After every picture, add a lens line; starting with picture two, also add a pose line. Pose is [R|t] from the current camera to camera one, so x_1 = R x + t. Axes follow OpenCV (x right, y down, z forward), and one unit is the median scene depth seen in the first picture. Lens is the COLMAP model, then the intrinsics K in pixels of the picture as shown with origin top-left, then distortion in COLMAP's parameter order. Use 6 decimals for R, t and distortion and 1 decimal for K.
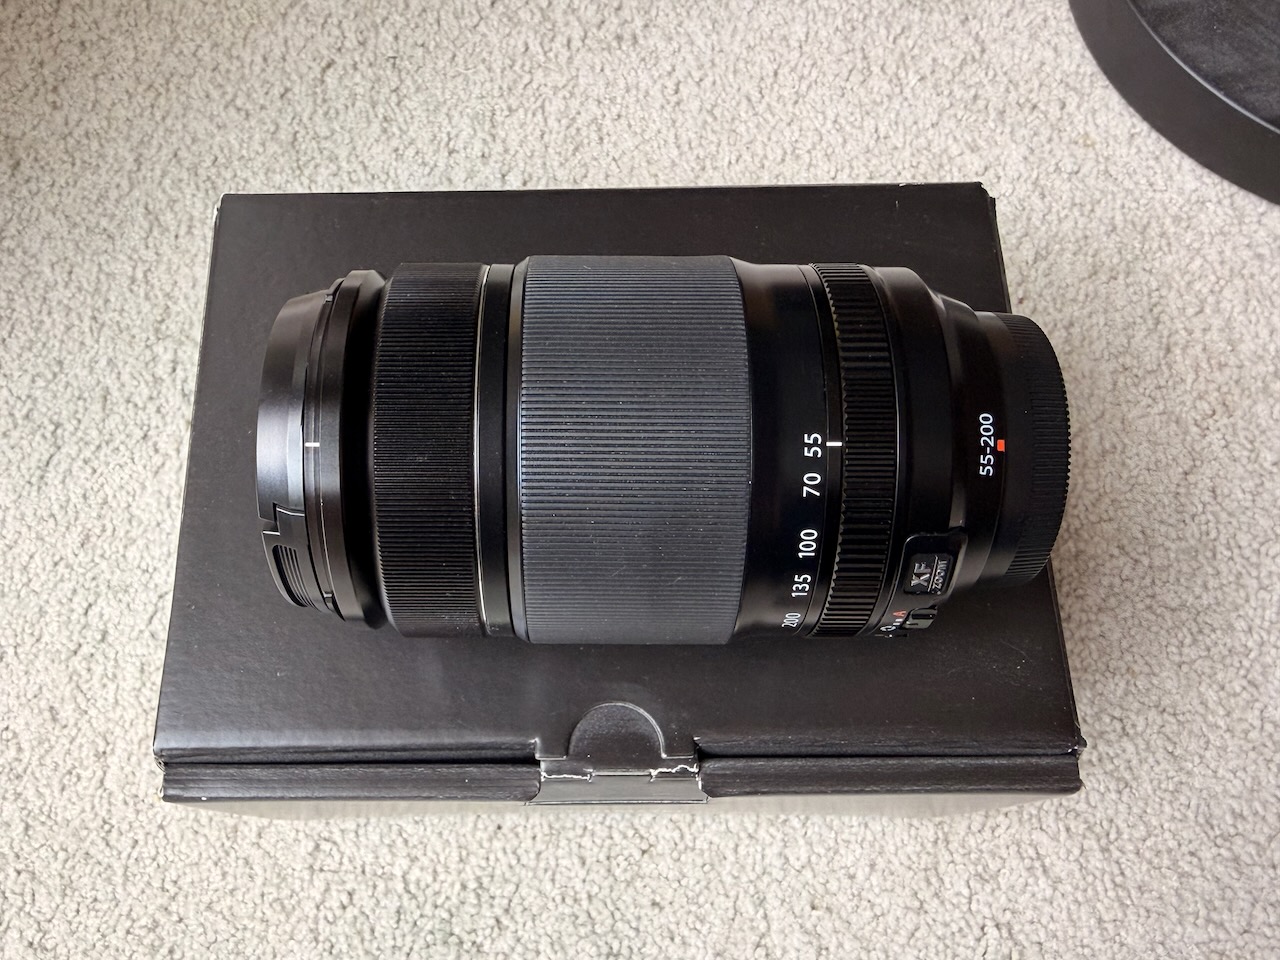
lens RADIAL K [[1024.6, 0, 575.5], [0, 1024.6, 480.5], [0, 0, 1]] dist [-0.005313, 0.014327]
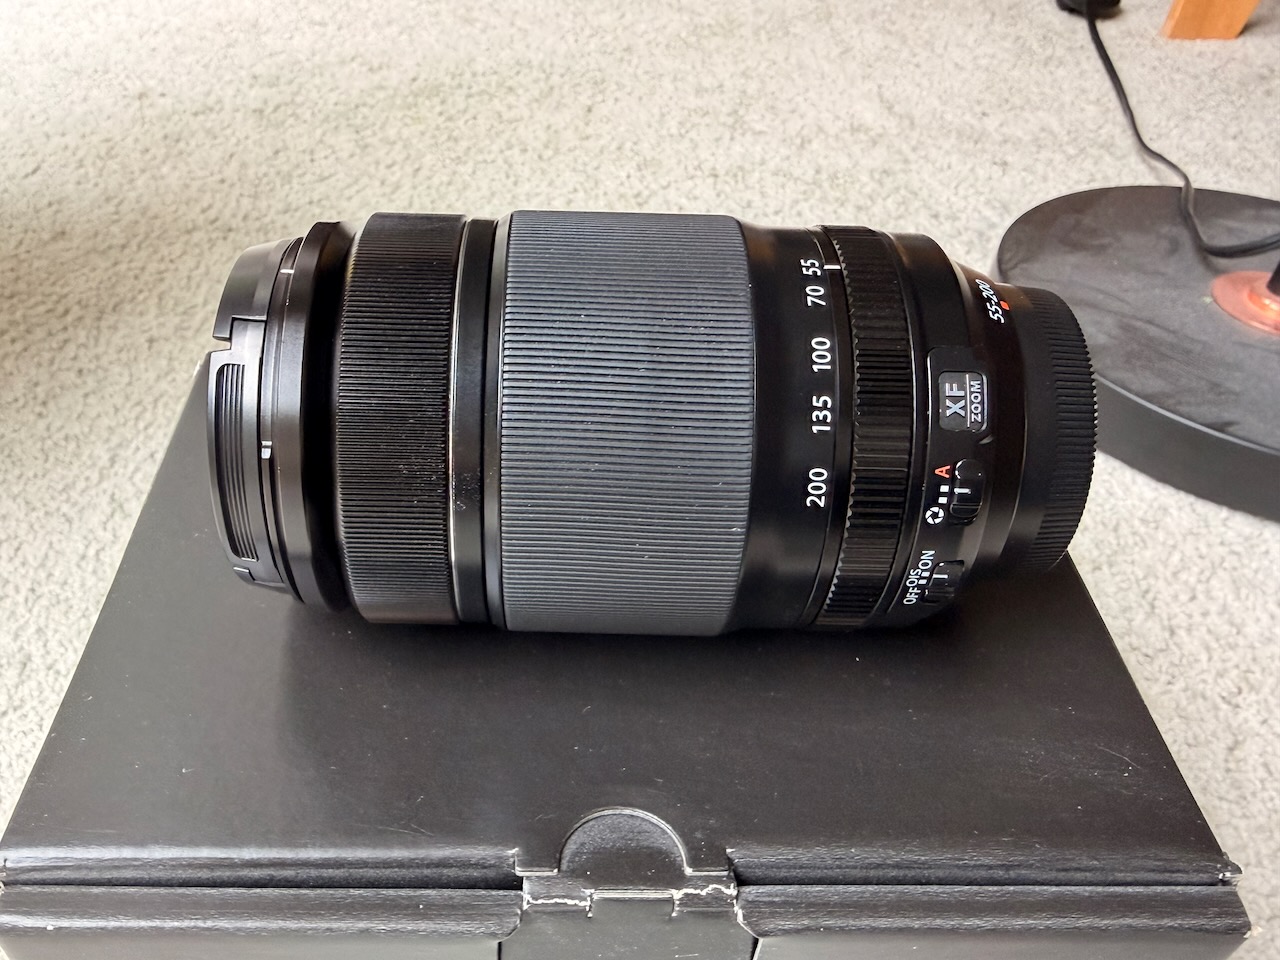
lens RADIAL K [[1024.6, 0, 571.2], [0, 1024.6, 525.2], [0, 0, 1]] dist [-0.005313, 0.014327]
pose [[0.999303, 0.010710, 0.035749, -0.018461], [0.006364, 0.894992, -0.446037, 0.244215], [-0.036772, 0.445954, 0.894300, 0.148382]]
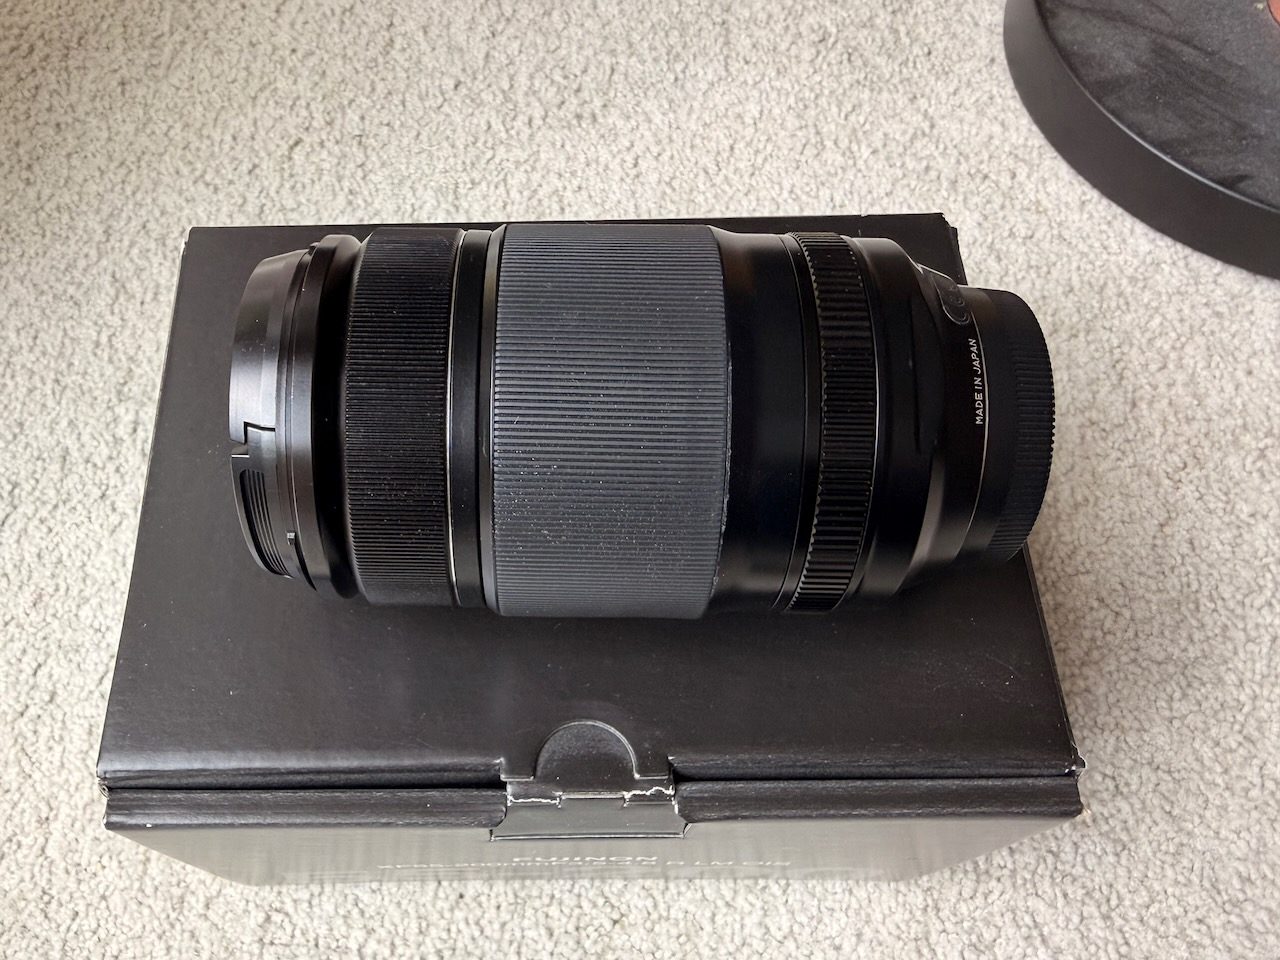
lens RADIAL K [[1024.6, 0, 534.3], [0, 1024.6, 491.1], [0, 0, 1]] dist [-0.005313, 0.014327]
pose [[0.999978, -0.006369, -0.001742, -0.003327], [0.006142, 0.994062, -0.108641, 0.071049], [0.002424, 0.108628, 0.994079, 0.021998]]
